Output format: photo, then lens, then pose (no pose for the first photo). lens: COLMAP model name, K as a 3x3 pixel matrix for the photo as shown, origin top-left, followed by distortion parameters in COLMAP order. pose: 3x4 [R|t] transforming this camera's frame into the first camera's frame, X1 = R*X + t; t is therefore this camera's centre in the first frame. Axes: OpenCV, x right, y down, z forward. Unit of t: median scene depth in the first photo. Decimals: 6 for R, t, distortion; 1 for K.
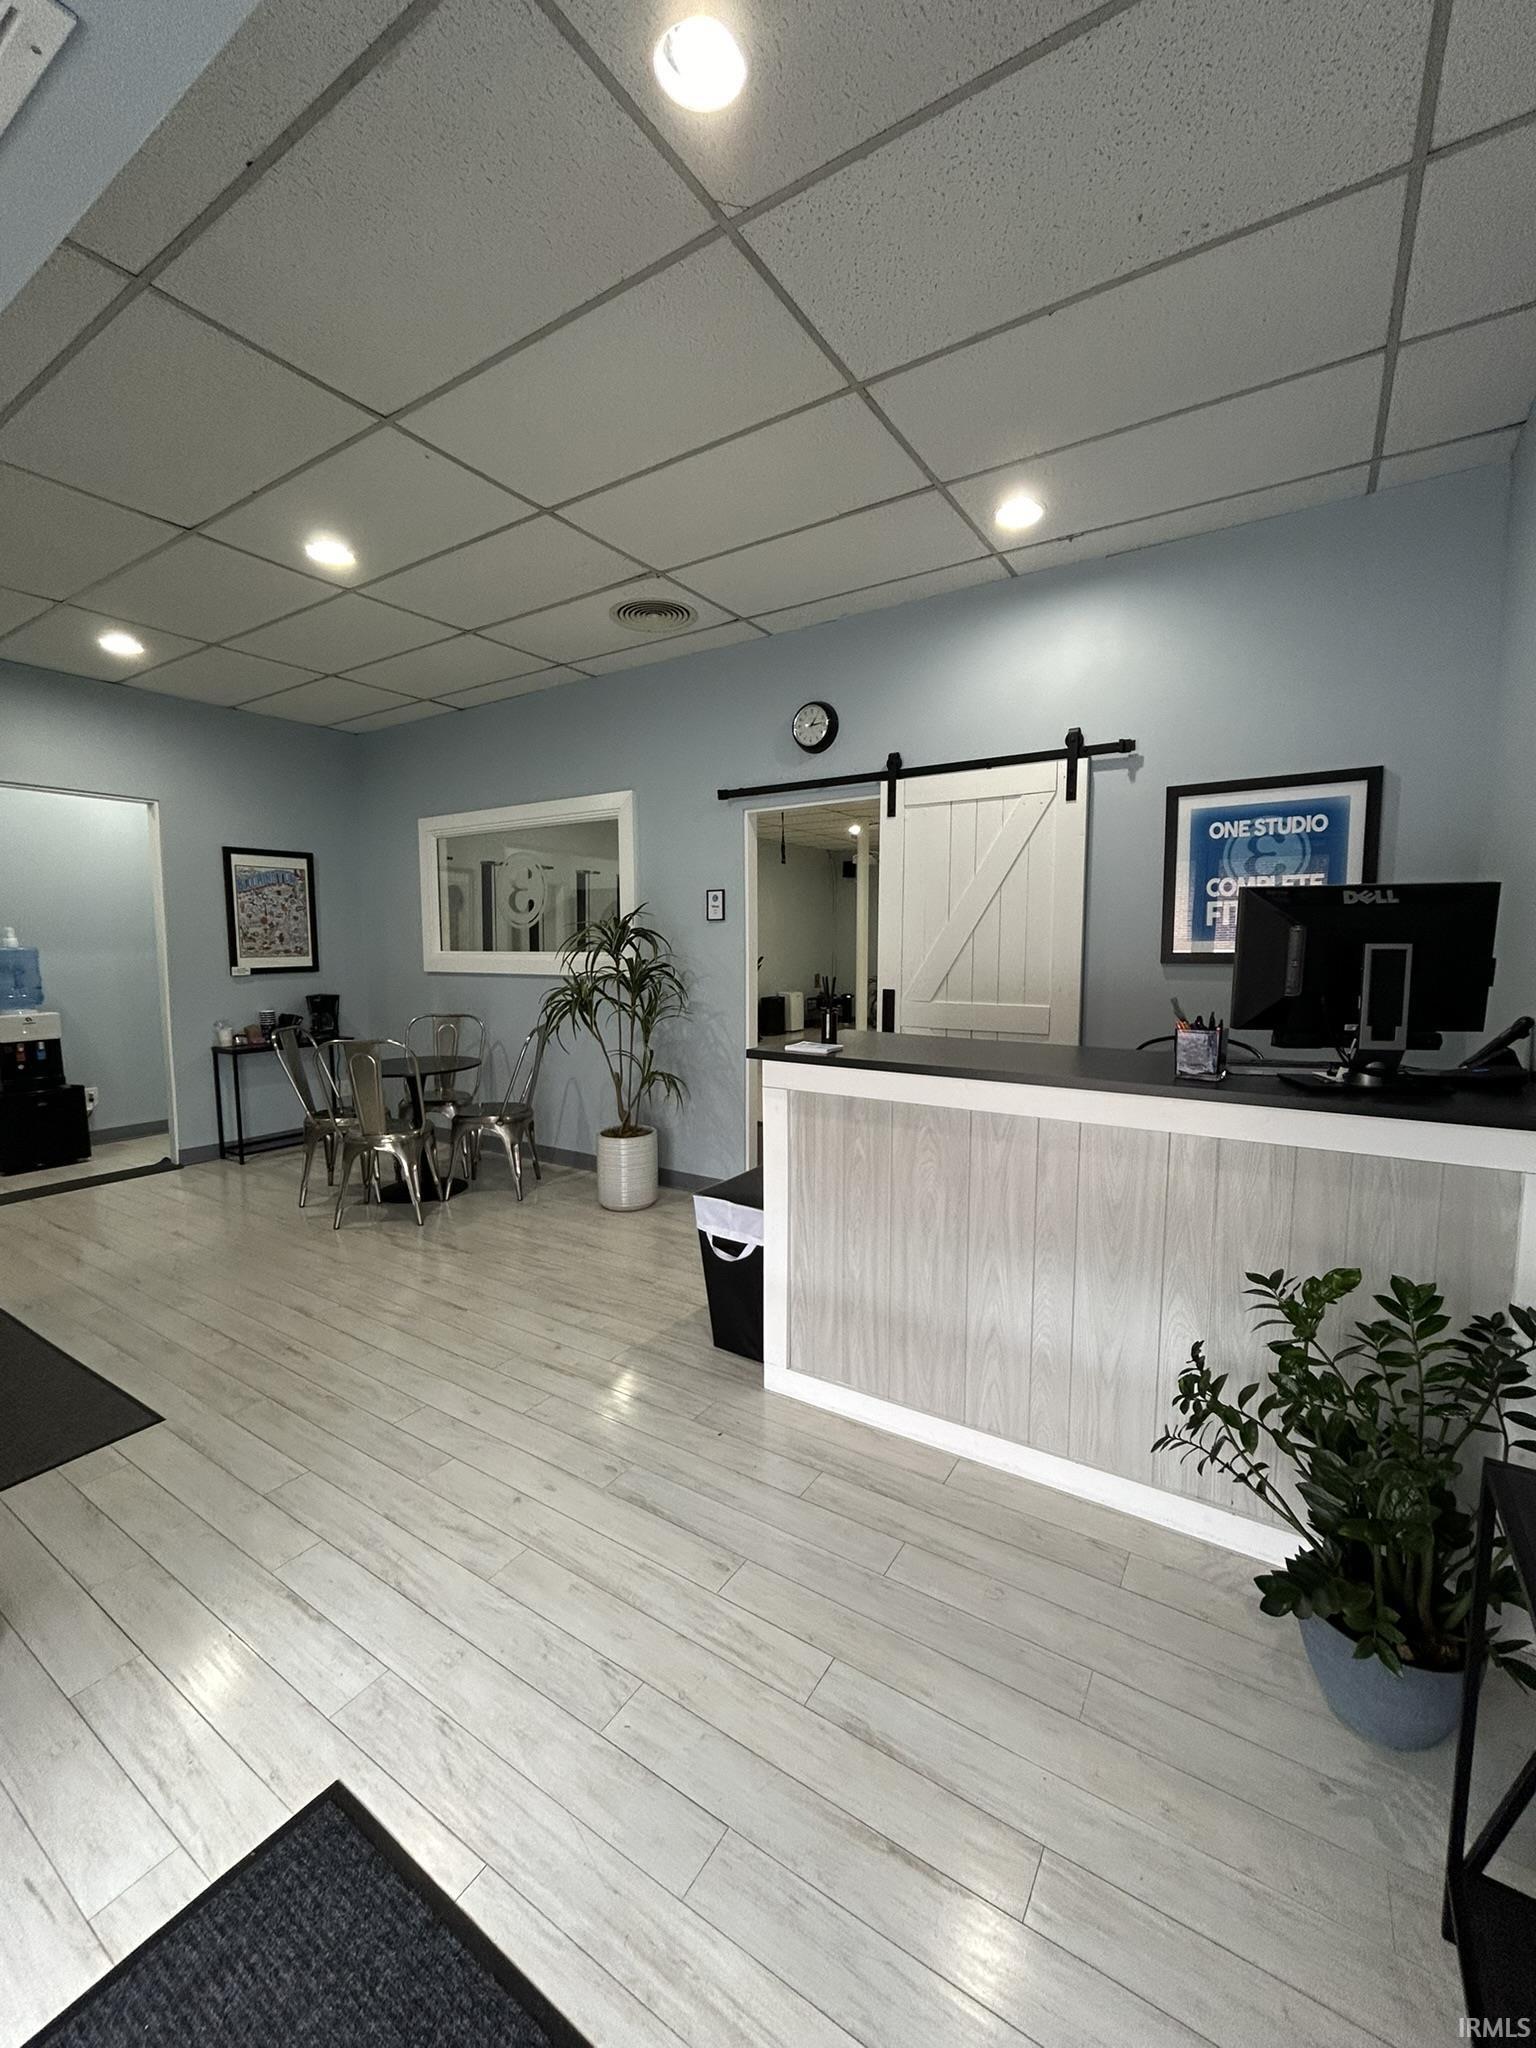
lens RADIAL K [[831.5, 0, 771.3], [0, 831.5, 1013.6], [0, 0, 1]] dist [-0.003383, -0.000259]
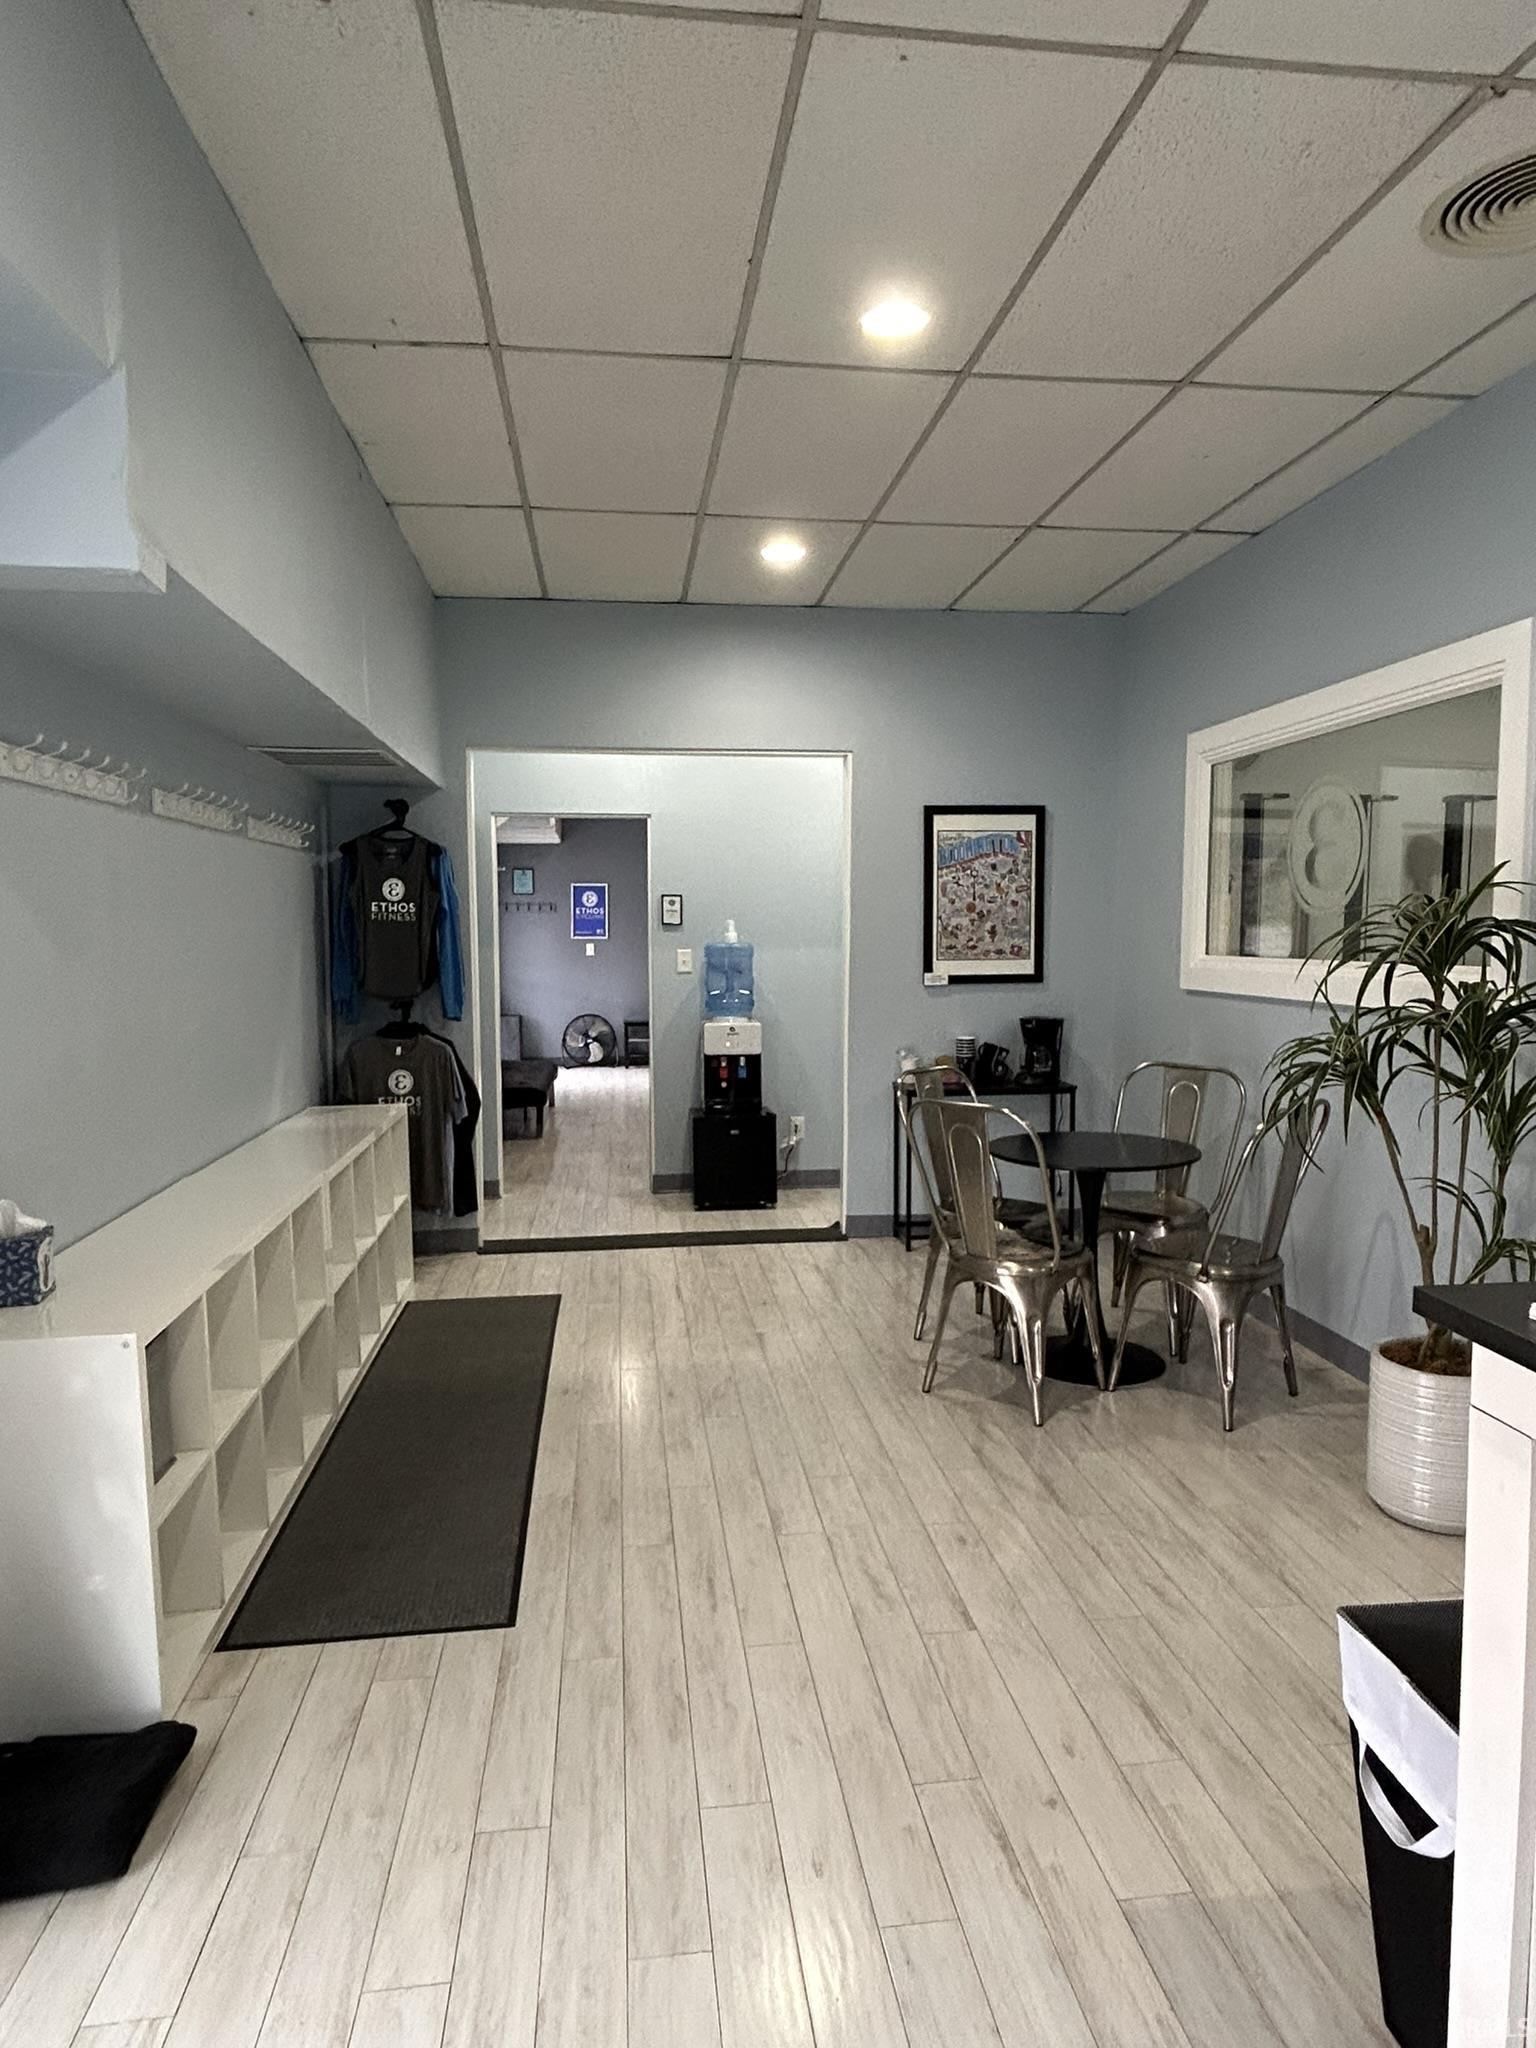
lens RADIAL K [[1238.9, 0, 770.7], [0, 1238.9, 1017.0], [0, 0, 1]] dist [-0.002710, -0.006536]
pose [[0.640543, 0.054330, -0.765998, 0.100789], [-0.065397, 0.997730, 0.016080, -0.031974], [0.765132, 0.039794, 0.642642, 0.254117]]
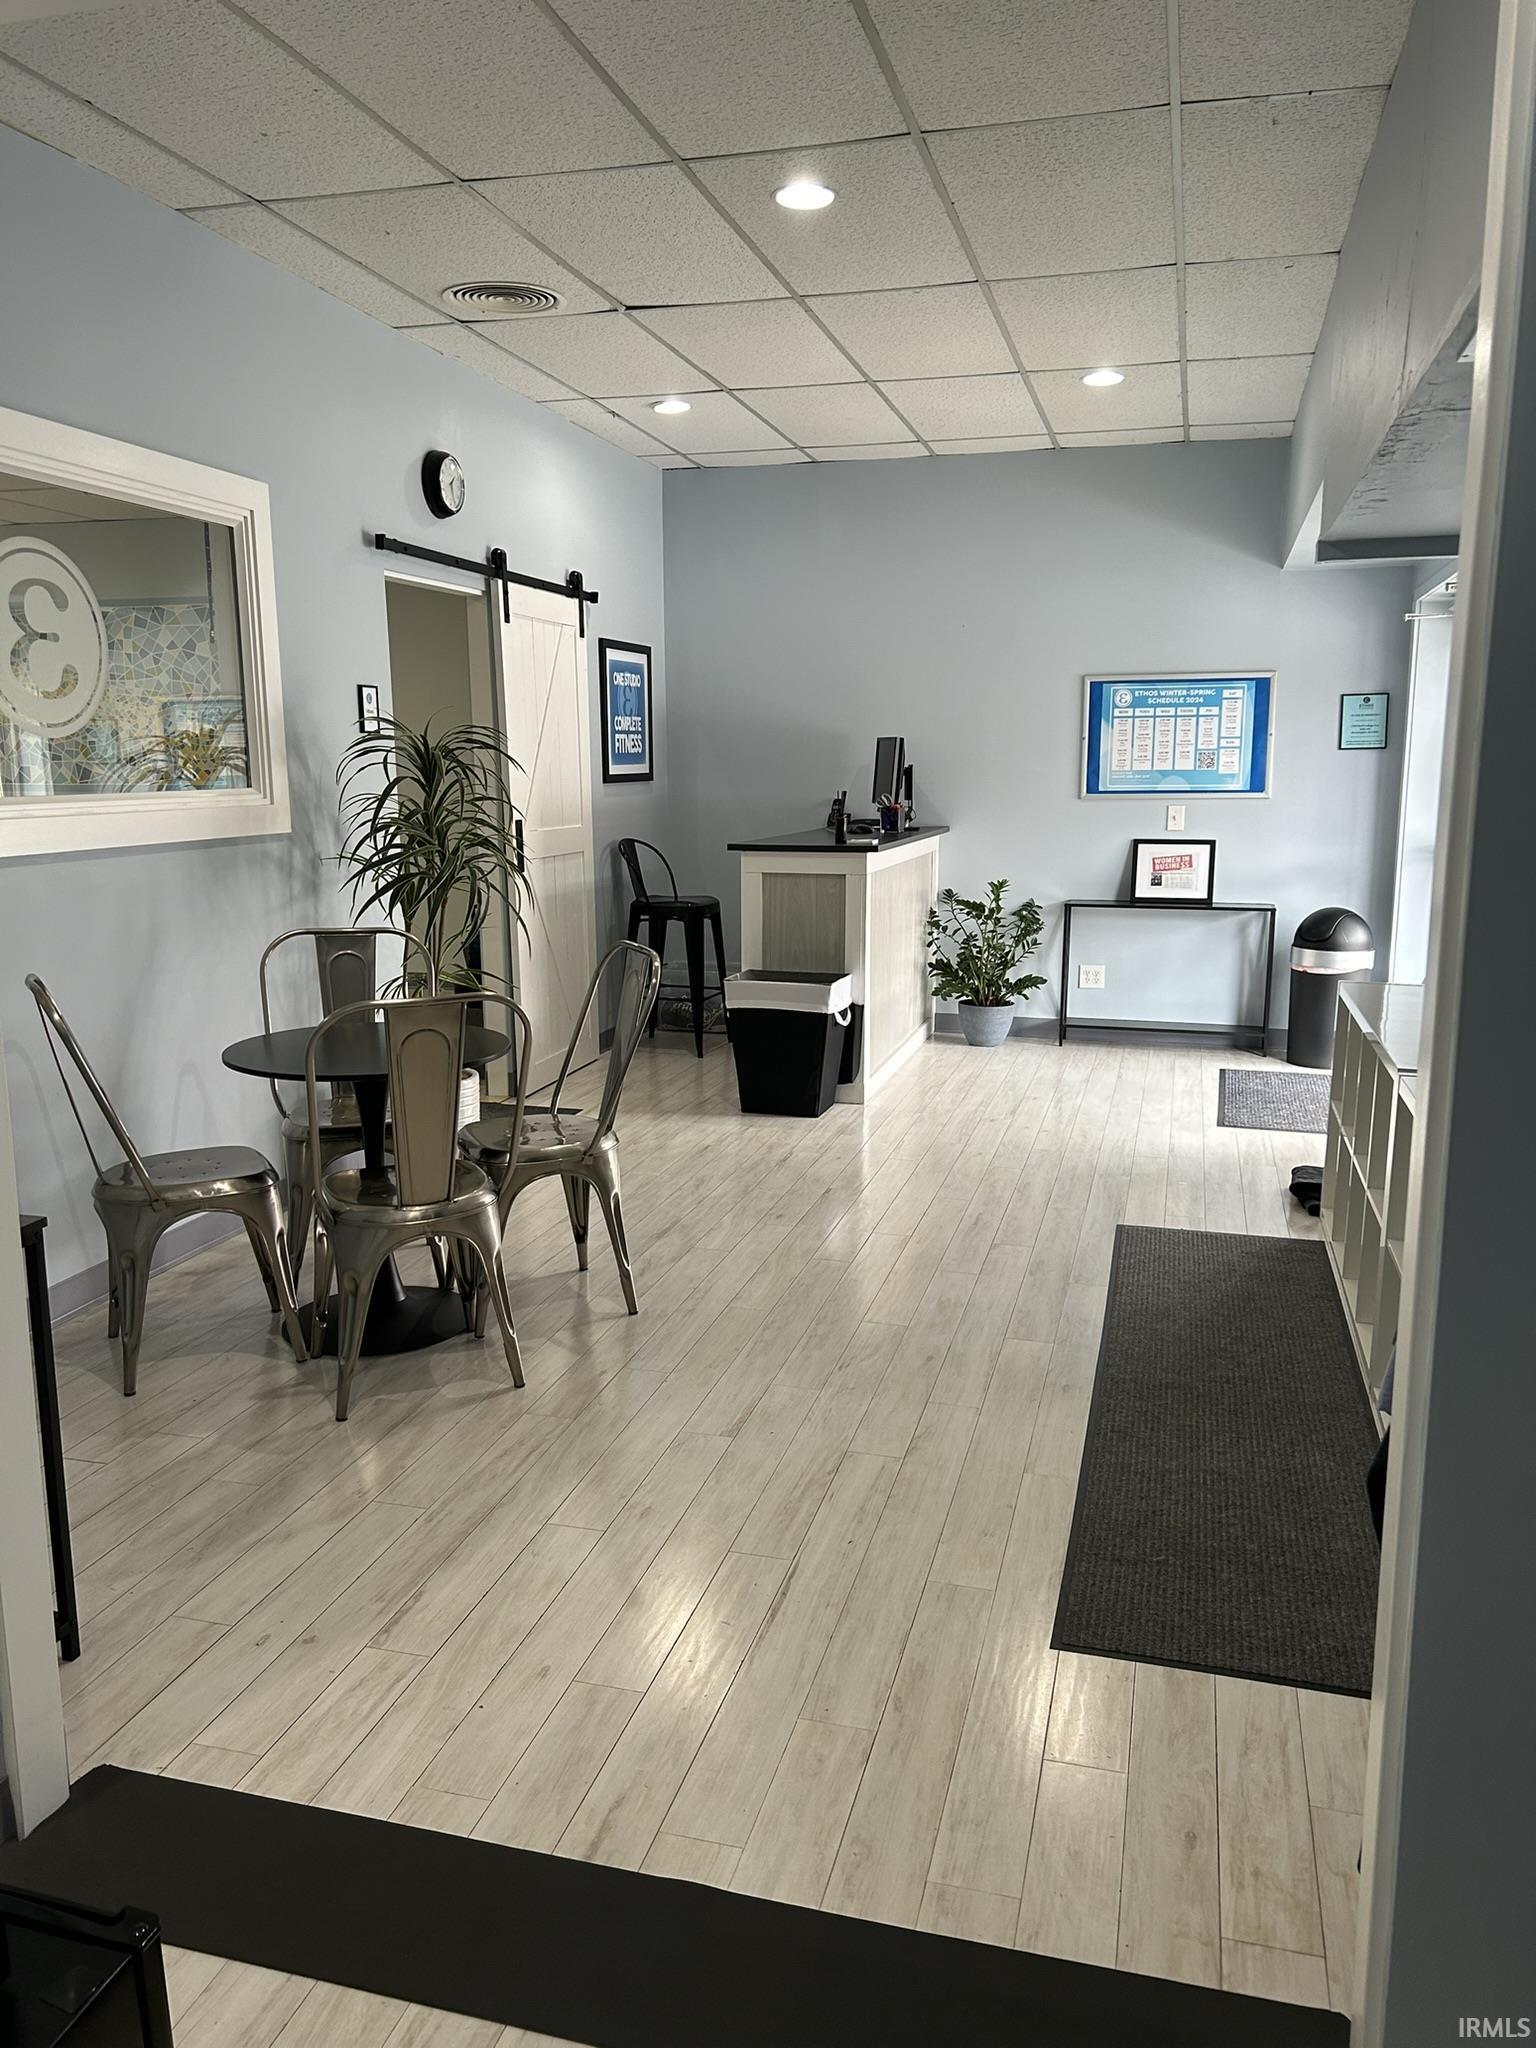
lens RADIAL K [[1533.8, 0, 771.0], [0, 1533.8, 1028.1], [0, 0, 1]] dist [0.050406, -0.003281]
pose [[-0.302007, -0.161009, 0.939610, -1.285050], [0.091003, 0.976263, 0.196540, -0.092640], [-0.948952, 0.144864, -0.280186, 1.037395]]
